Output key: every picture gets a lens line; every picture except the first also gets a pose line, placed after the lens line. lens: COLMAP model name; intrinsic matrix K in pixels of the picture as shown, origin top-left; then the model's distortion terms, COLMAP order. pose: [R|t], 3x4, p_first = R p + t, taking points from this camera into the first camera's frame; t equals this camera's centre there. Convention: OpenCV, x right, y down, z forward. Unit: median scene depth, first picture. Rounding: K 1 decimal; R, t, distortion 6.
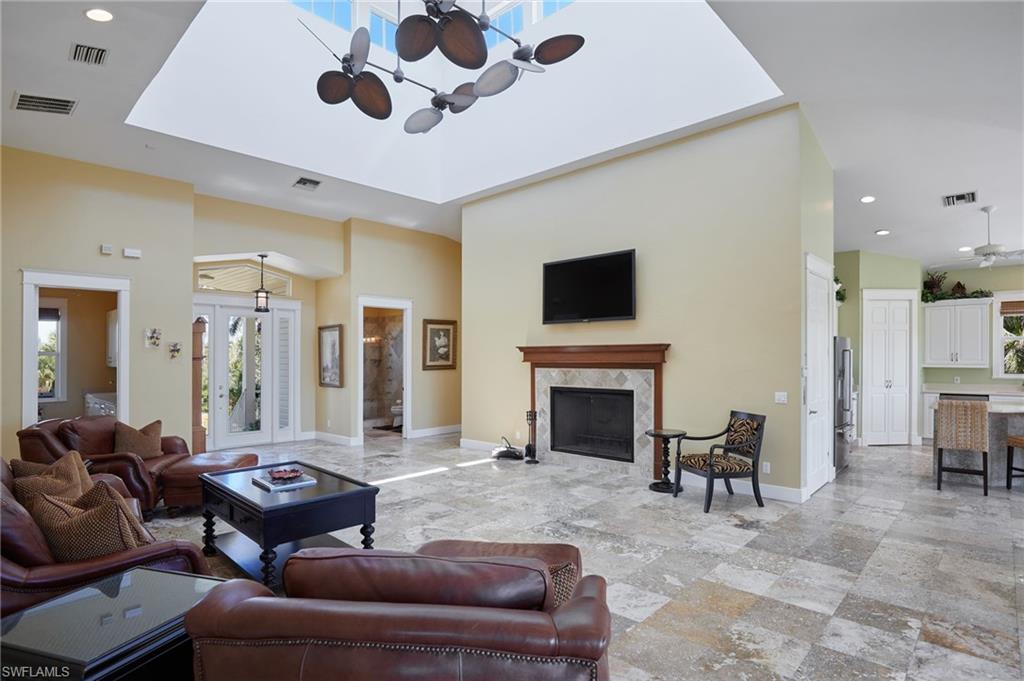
lens RADIAL K [[526.2, 0, 511.5], [0, 526.2, 345.4], [0, 0, 1]] dist [0.000697, -0.000021]
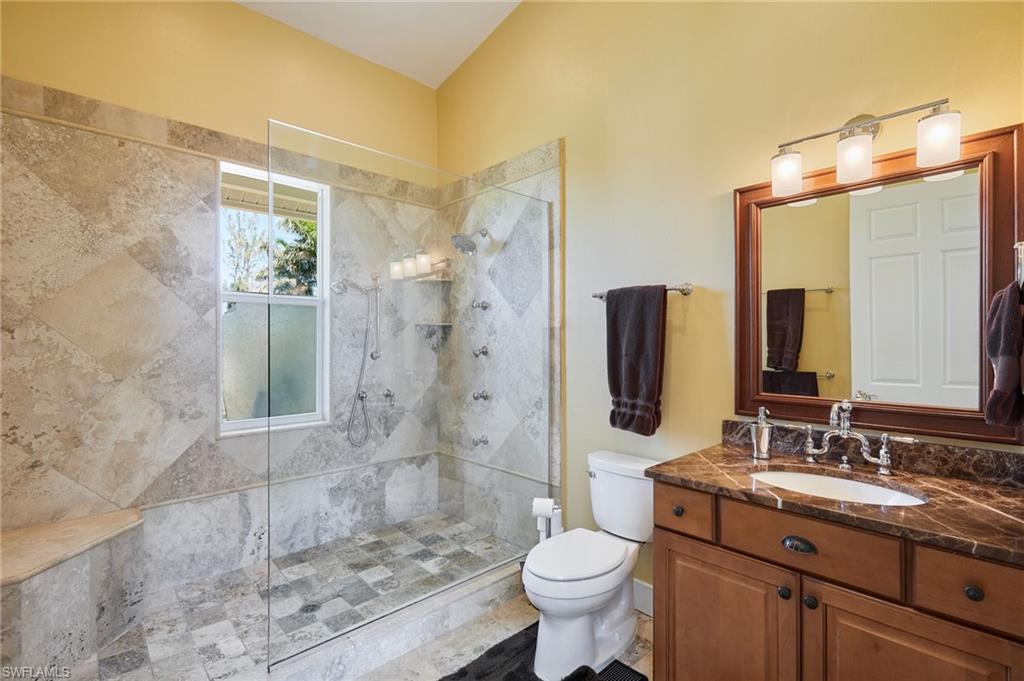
lens RADIAL K [[474.7, 0, 513.7], [0, 474.7, 342.1], [0, 0, 1]] dist [-0.000062, -0.000174]
pose [[0.998225, -0.004595, -0.059374, -0.196745], [0.004762, 0.999985, 0.002669, 0.035887], [0.059360, -0.002947, 0.998232, 0.735598]]
